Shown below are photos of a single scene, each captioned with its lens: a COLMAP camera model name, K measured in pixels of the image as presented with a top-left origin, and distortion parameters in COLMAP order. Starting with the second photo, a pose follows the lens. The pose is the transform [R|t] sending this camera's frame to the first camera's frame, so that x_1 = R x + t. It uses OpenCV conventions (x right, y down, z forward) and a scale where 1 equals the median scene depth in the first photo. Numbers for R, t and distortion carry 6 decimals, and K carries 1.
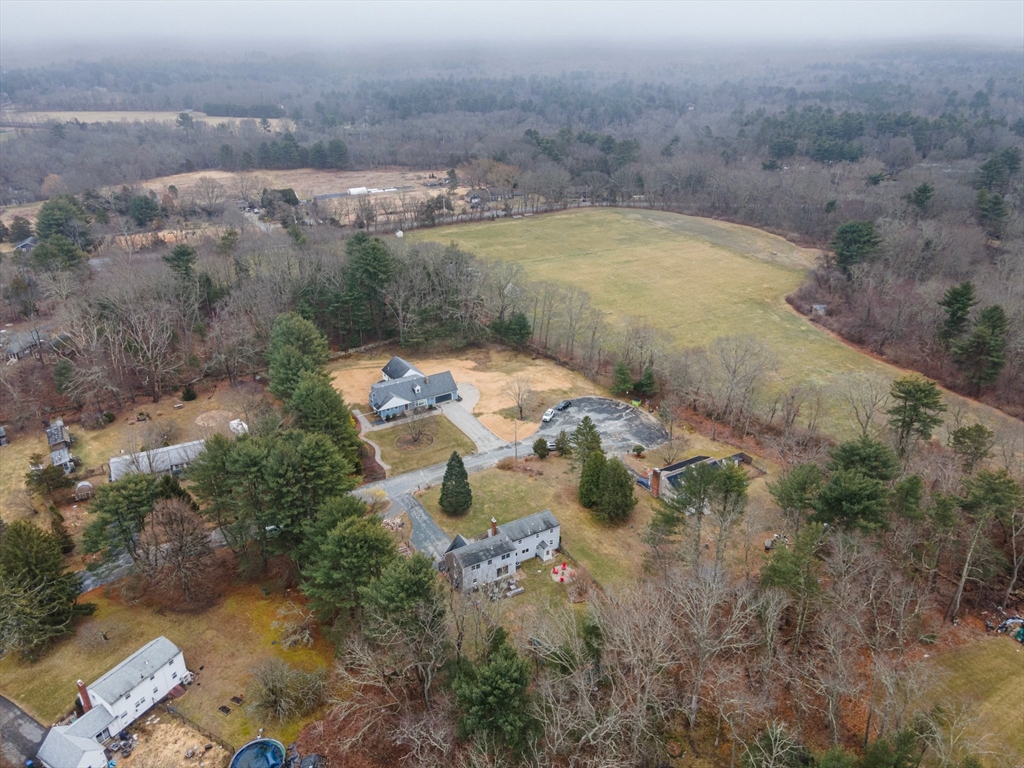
lens RADIAL K [[757.9, 0, 512.0], [0, 757.9, 384.0], [0, 0, 1]] dist [0.054396, 0.000397]
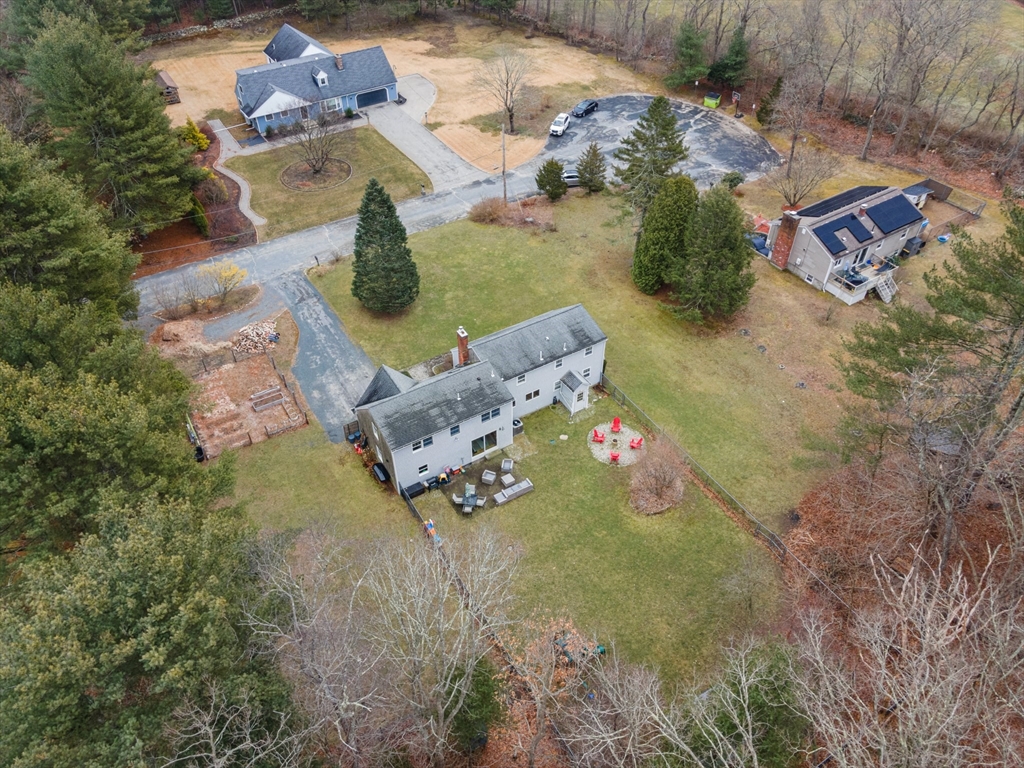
lens RADIAL K [[757.9, 0, 512.0], [0, 757.9, 384.0], [0, 0, 1]] dist [0.054396, 0.000397]
pose [[0.999550, -0.022184, 0.020192, -0.003408], [0.015081, 0.953491, 0.301043, 0.060613], [-0.025931, -0.300603, 0.953397, 0.460359]]
